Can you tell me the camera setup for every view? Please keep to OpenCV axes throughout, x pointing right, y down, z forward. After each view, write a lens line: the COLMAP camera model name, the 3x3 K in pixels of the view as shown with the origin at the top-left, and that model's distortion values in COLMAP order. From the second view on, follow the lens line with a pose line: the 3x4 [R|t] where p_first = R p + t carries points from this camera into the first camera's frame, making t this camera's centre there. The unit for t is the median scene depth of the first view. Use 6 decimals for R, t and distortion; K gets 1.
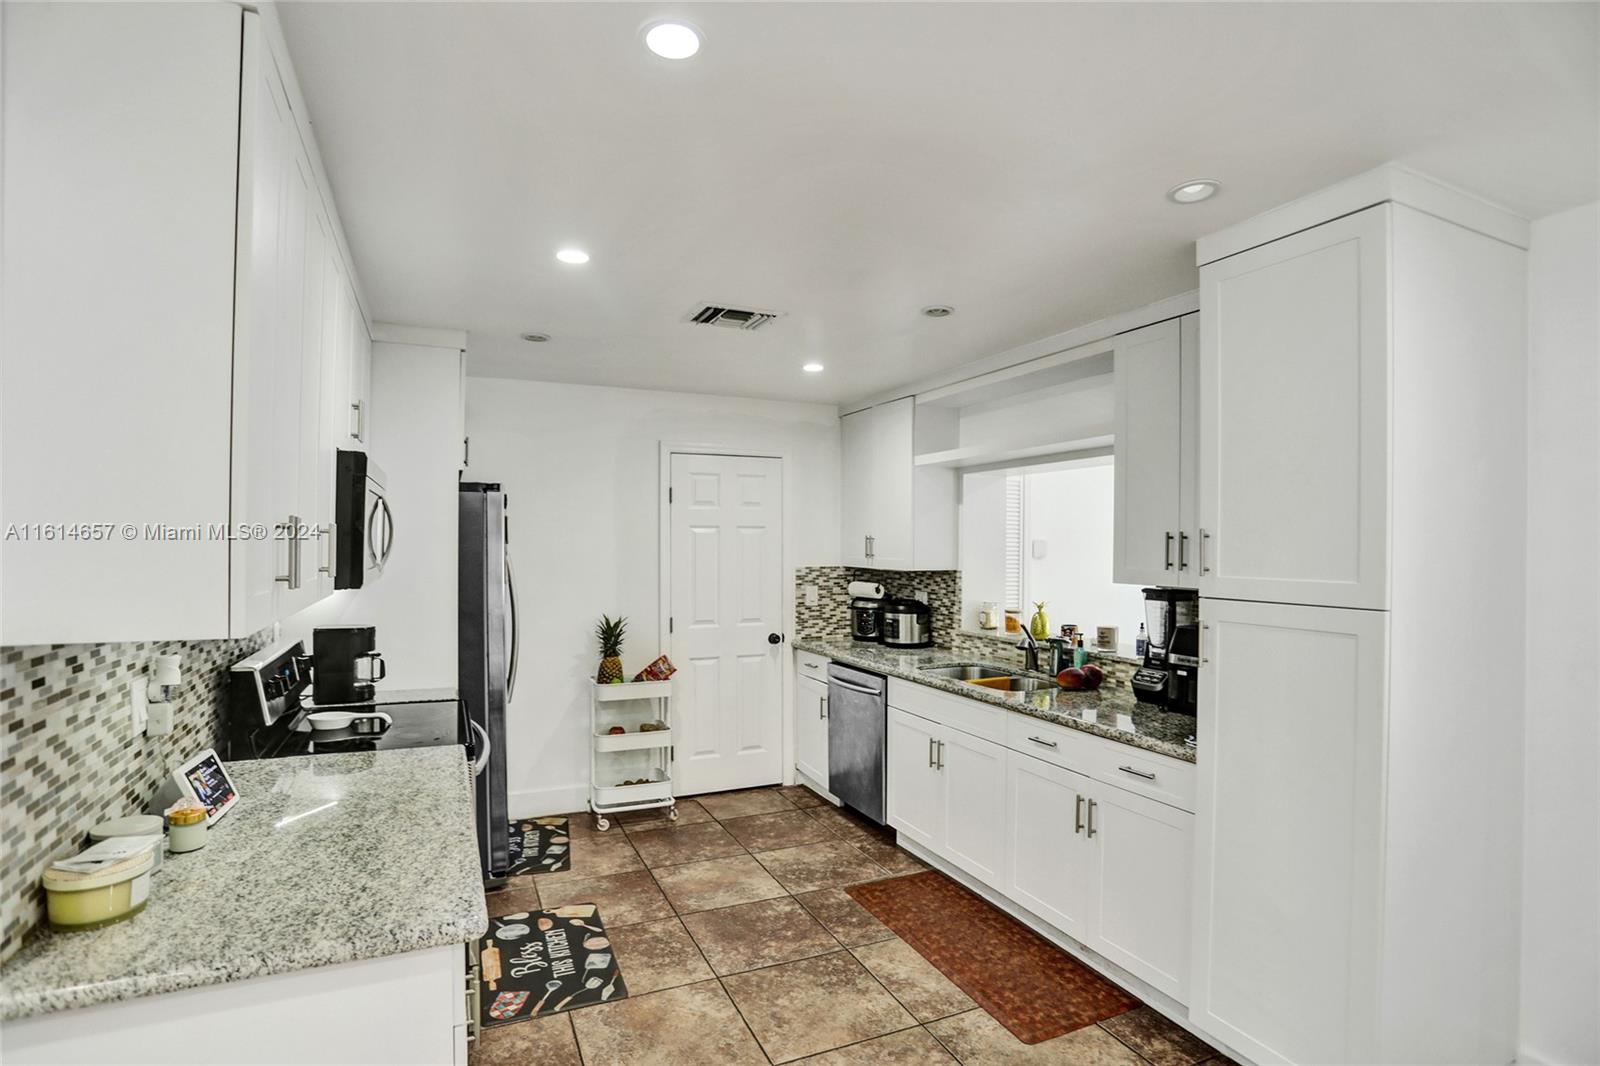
lens RADIAL K [[780.1, 0, 795.0], [0, 780.1, 538.7], [0, 0, 1]] dist [-0.078038, 0.030576]
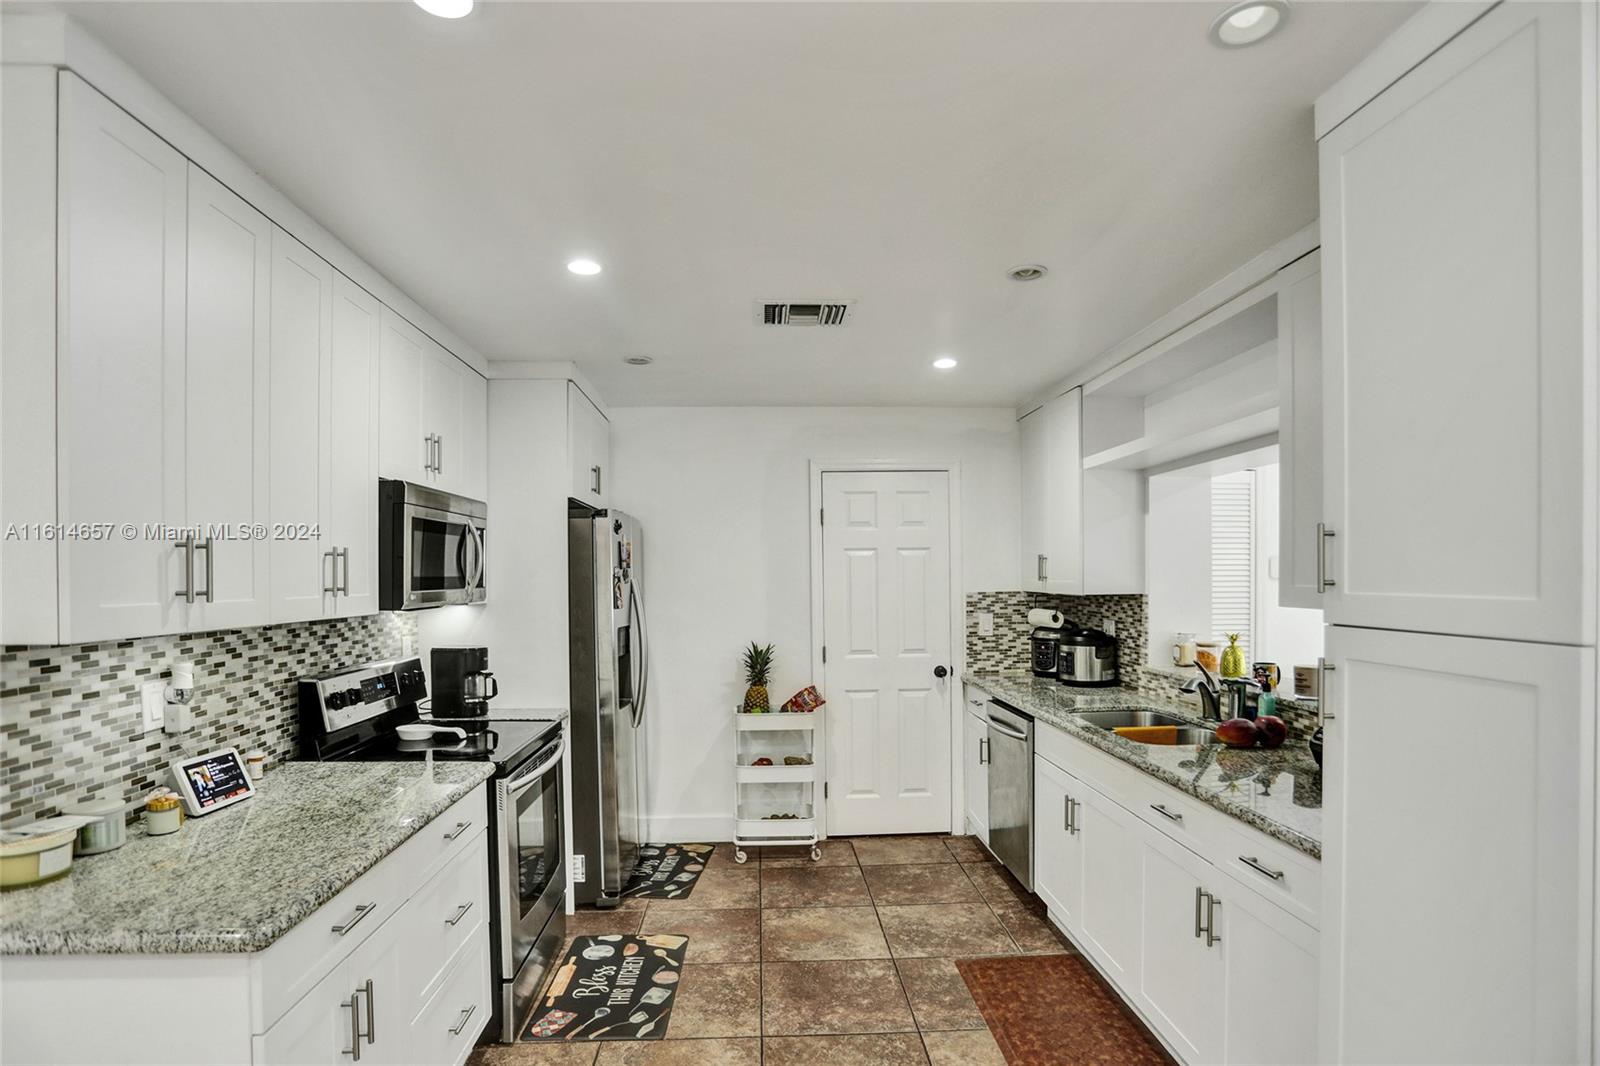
lens RADIAL K [[798.9, 0, 793.2], [0, 798.9, 581.1], [0, 0, 1]] dist [-0.081844, 0.034028]
pose [[0.930391, -0.010840, -0.366409, 0.213214], [0.016015, 0.999810, 0.011088, 0.014589], [0.366219, -0.016185, 0.930388, 0.114309]]
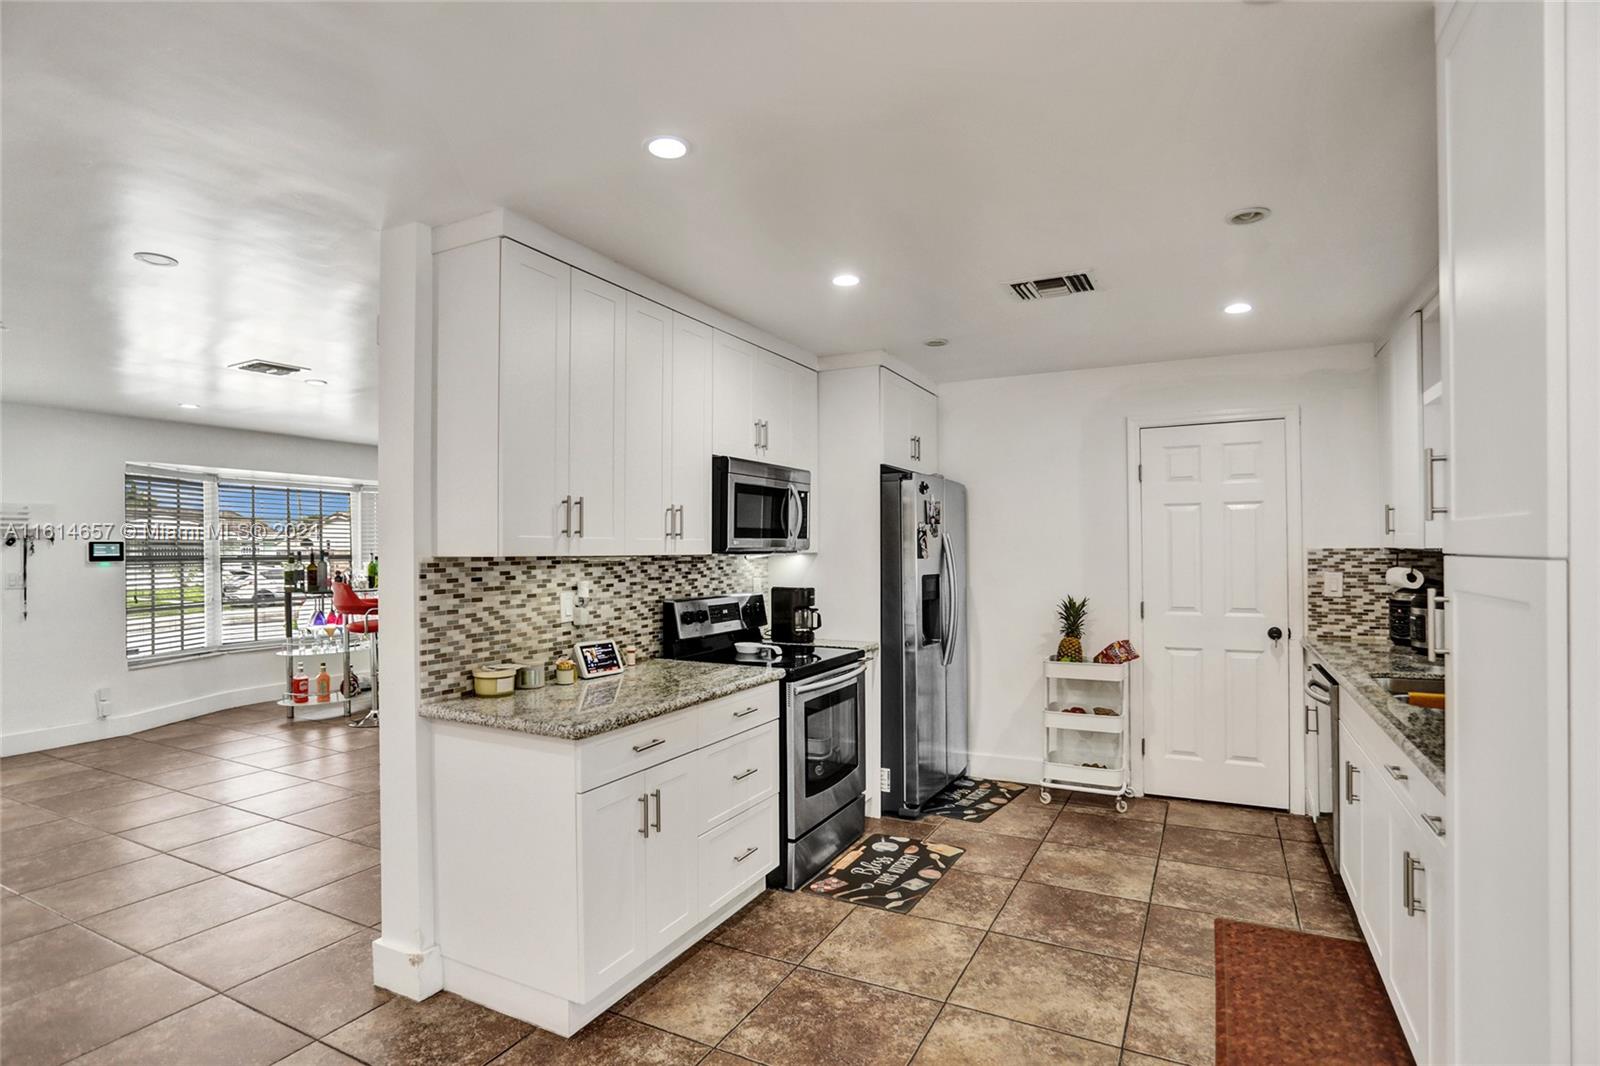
lens RADIAL K [[798.3, 0, 797.5], [0, 798.3, 538.5], [0, 0, 1]] dist [-0.073597, 0.035459]
pose [[0.619110, -0.019206, -0.785069, 0.439558], [0.015182, 0.999807, -0.012487, 0.039366], [0.785157, -0.004188, 0.619282, 0.106003]]
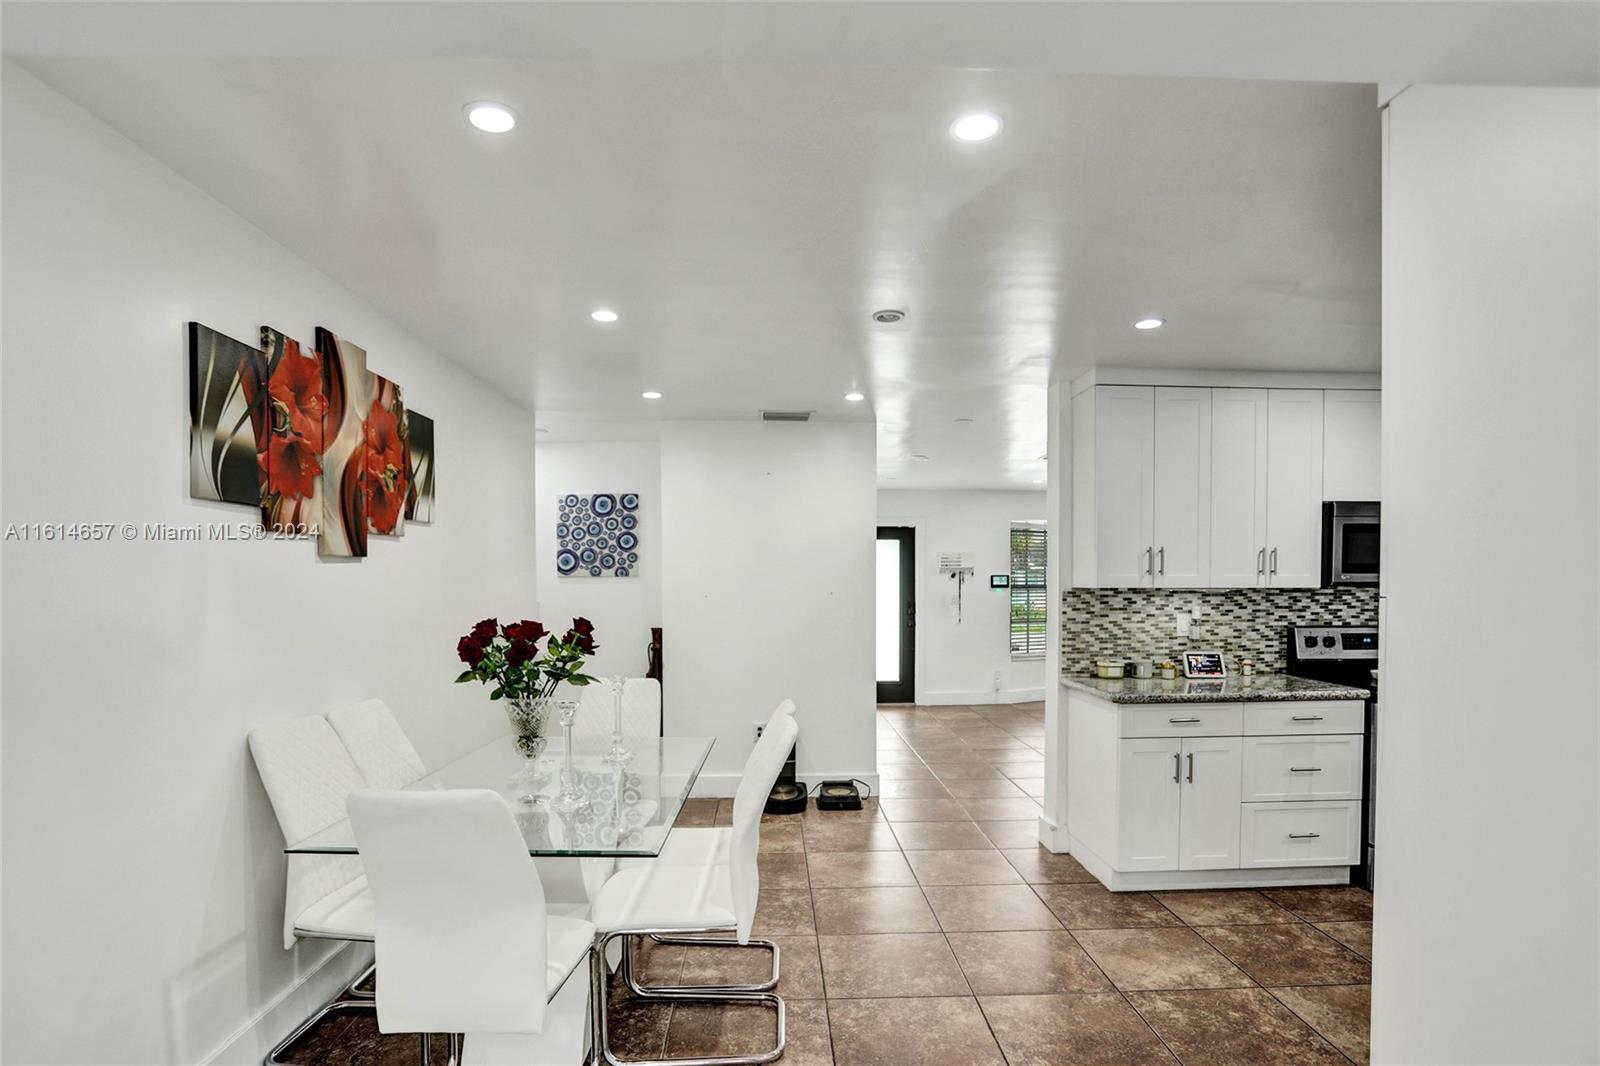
lens RADIAL K [[813.6, 0, 802.3], [0, 813.6, 599.5], [0, 0, 1]] dist [-0.072329, 0.036080]
pose [[-0.376019, 0.016933, -0.926457, 0.915538], [0.009690, 0.999850, 0.014342, 0.038723], [0.926561, -0.003585, -0.376126, 0.364845]]
